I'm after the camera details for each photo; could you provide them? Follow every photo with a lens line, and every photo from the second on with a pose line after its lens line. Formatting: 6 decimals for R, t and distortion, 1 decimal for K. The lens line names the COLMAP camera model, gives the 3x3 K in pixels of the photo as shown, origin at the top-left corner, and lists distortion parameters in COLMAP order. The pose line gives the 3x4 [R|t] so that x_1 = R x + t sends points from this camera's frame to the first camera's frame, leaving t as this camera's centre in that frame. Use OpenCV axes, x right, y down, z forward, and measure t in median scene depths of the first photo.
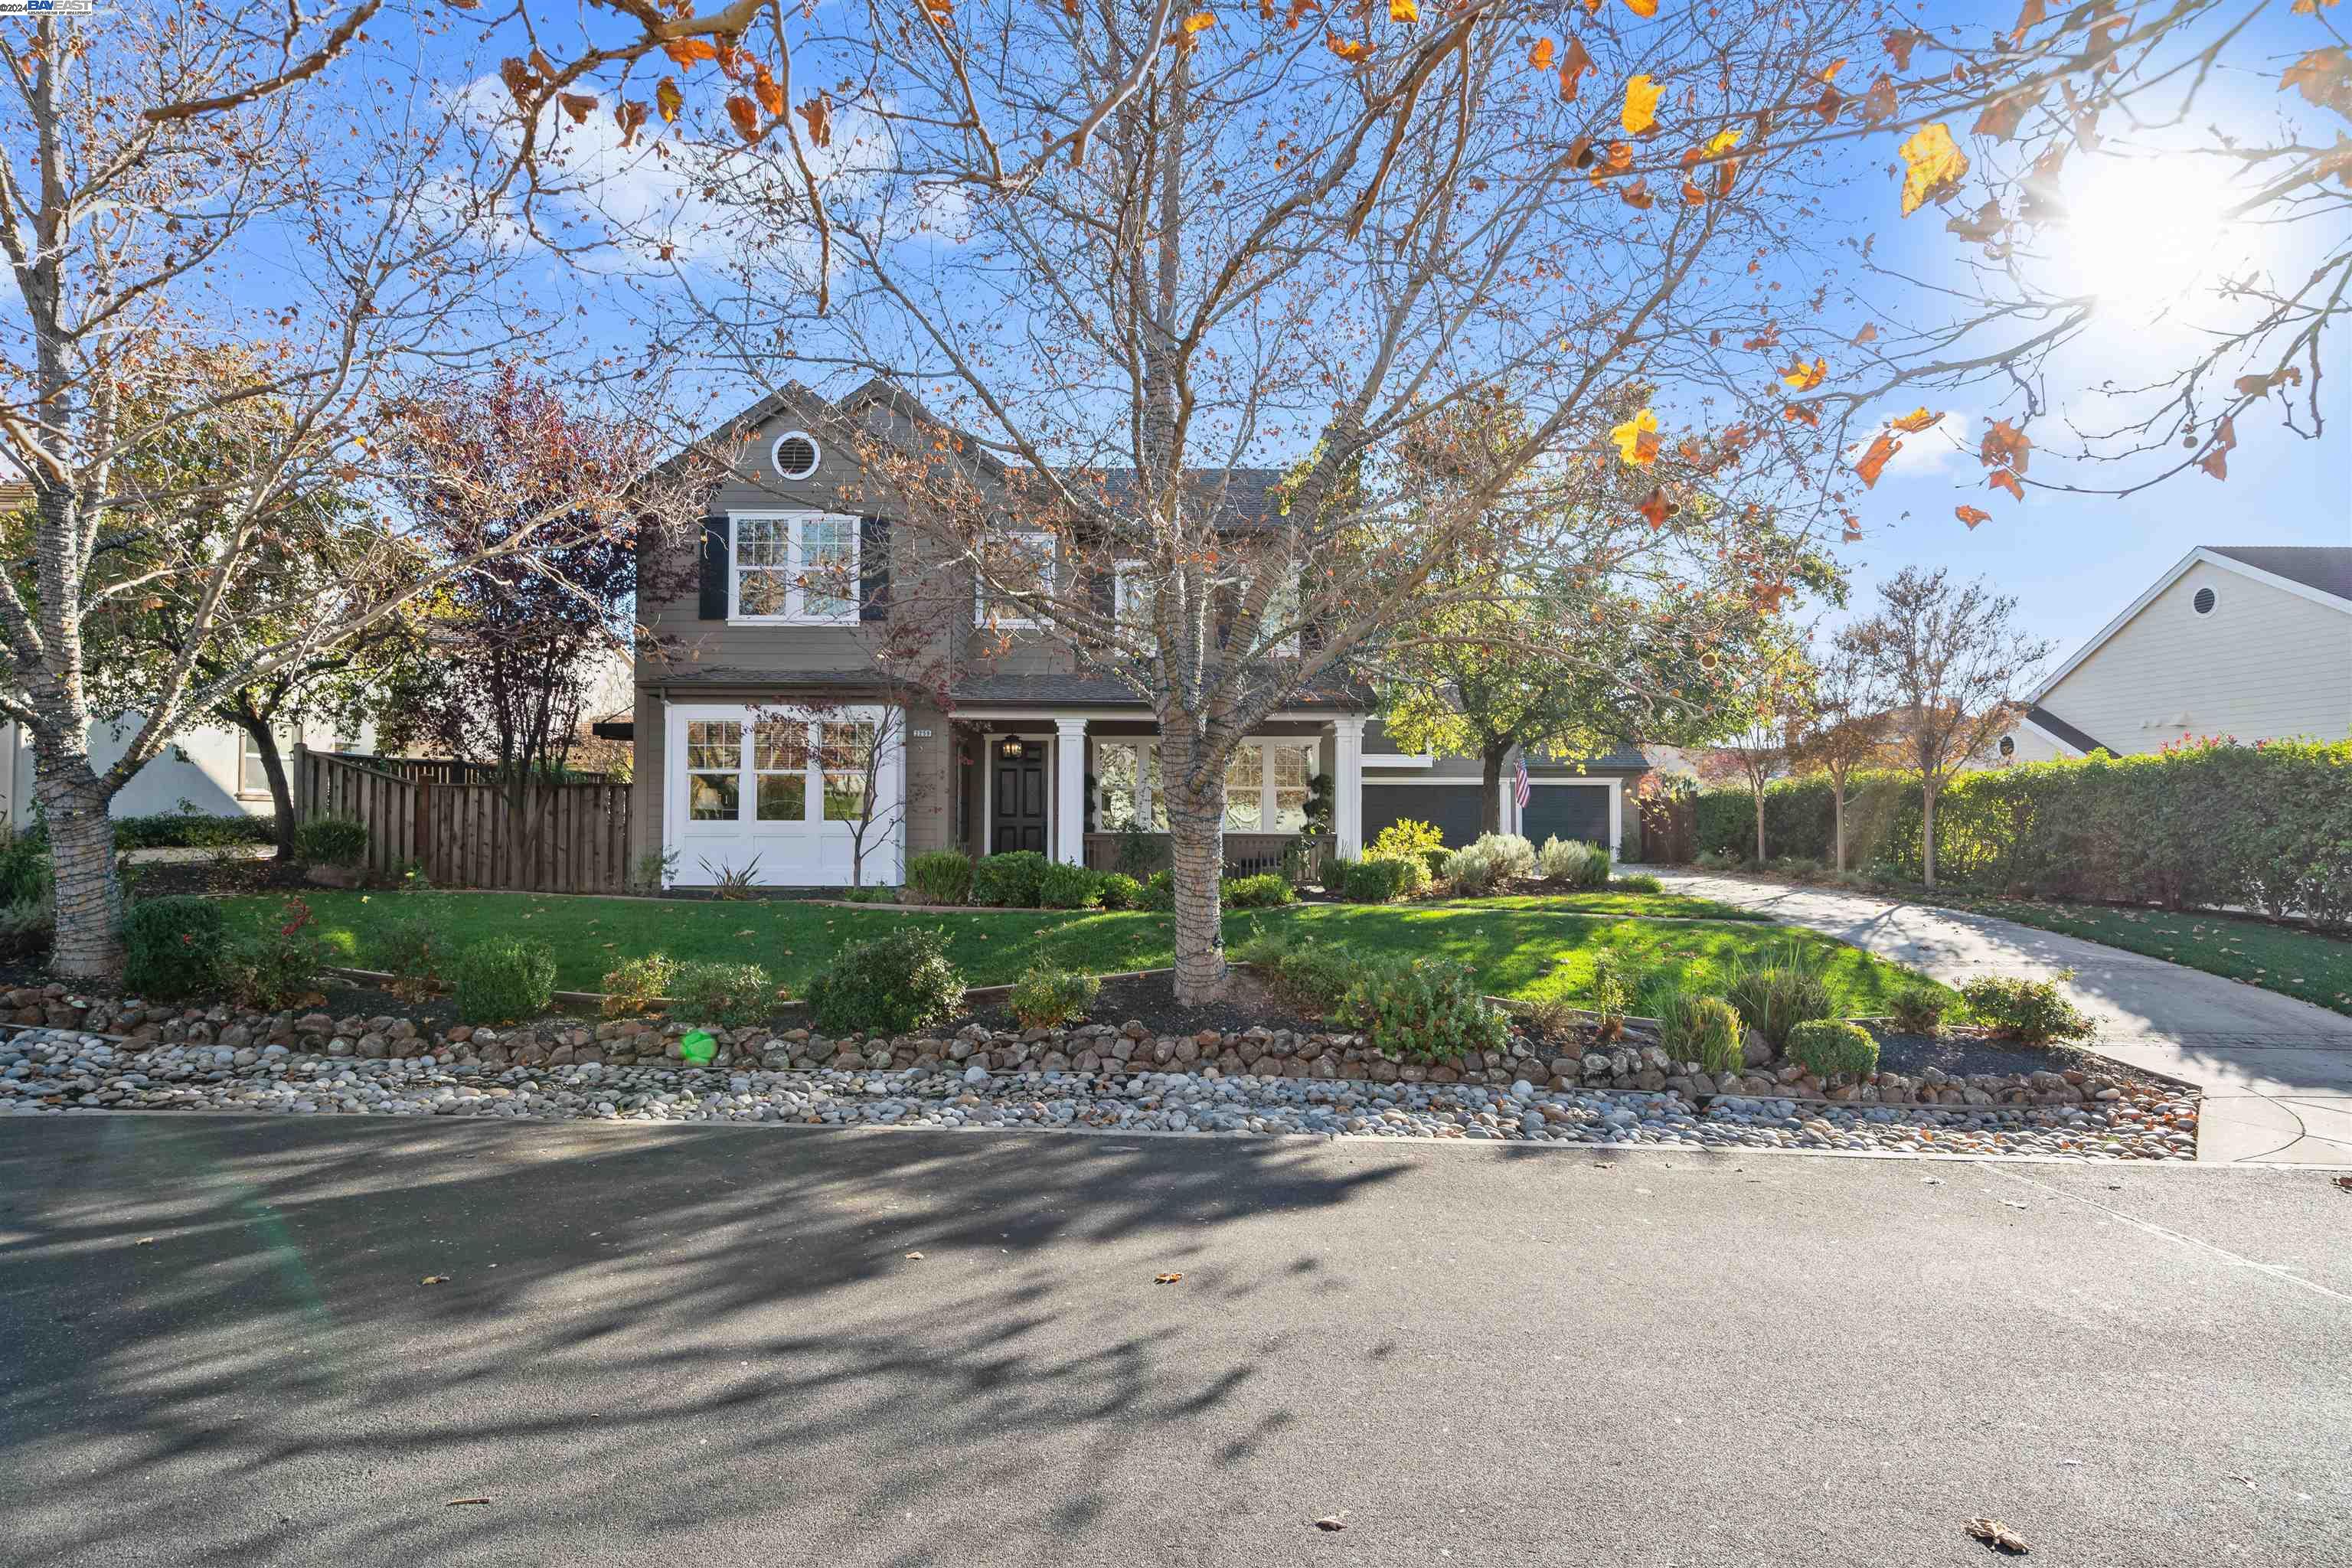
lens RADIAL K [[1278.7, 0, 1176.5], [0, 1278.7, 766.7], [0, 0, 1]] dist [0.011323, 0.000197]
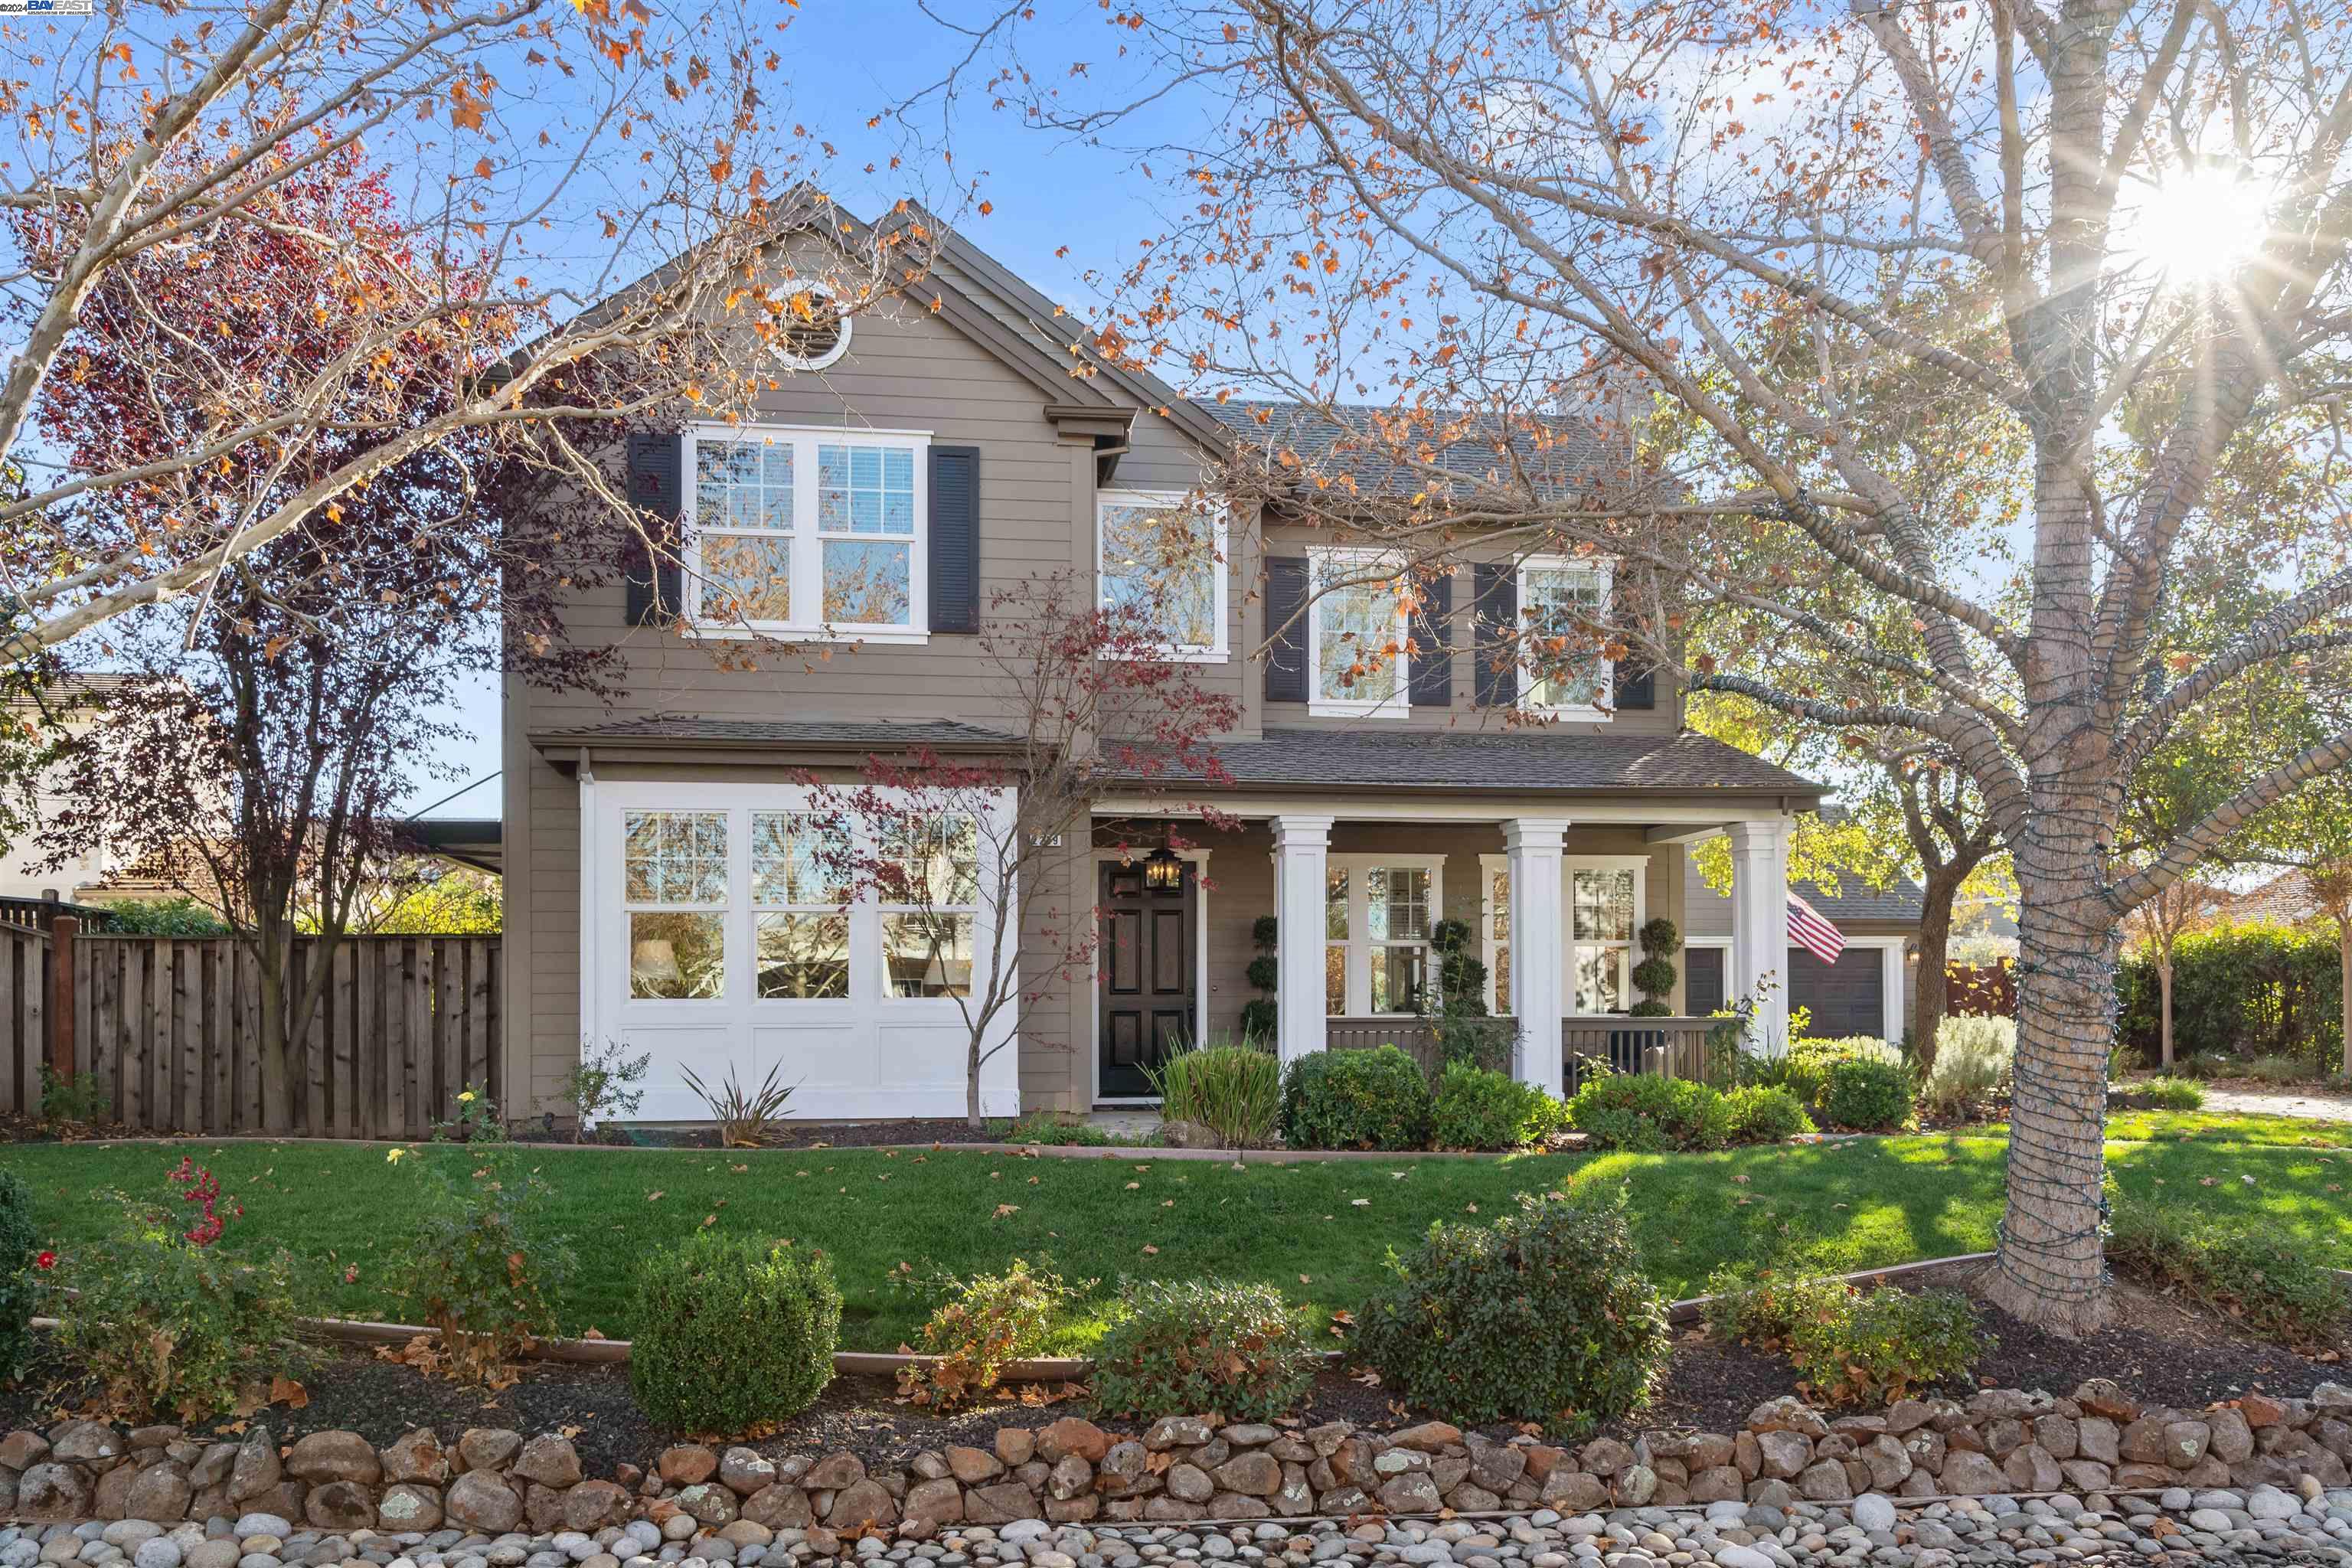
lens RADIAL K [[1869.3, 0, 1177.5], [0, 1869.3, 968.6], [0, 0, 1]] dist [0.015738, 0.005073]
pose [[0.989995, -0.004554, 0.141026, -0.266069], [0.002639, 0.999902, 0.013762, 0.018980], [-0.141075, -0.013253, 0.989910, 0.198010]]
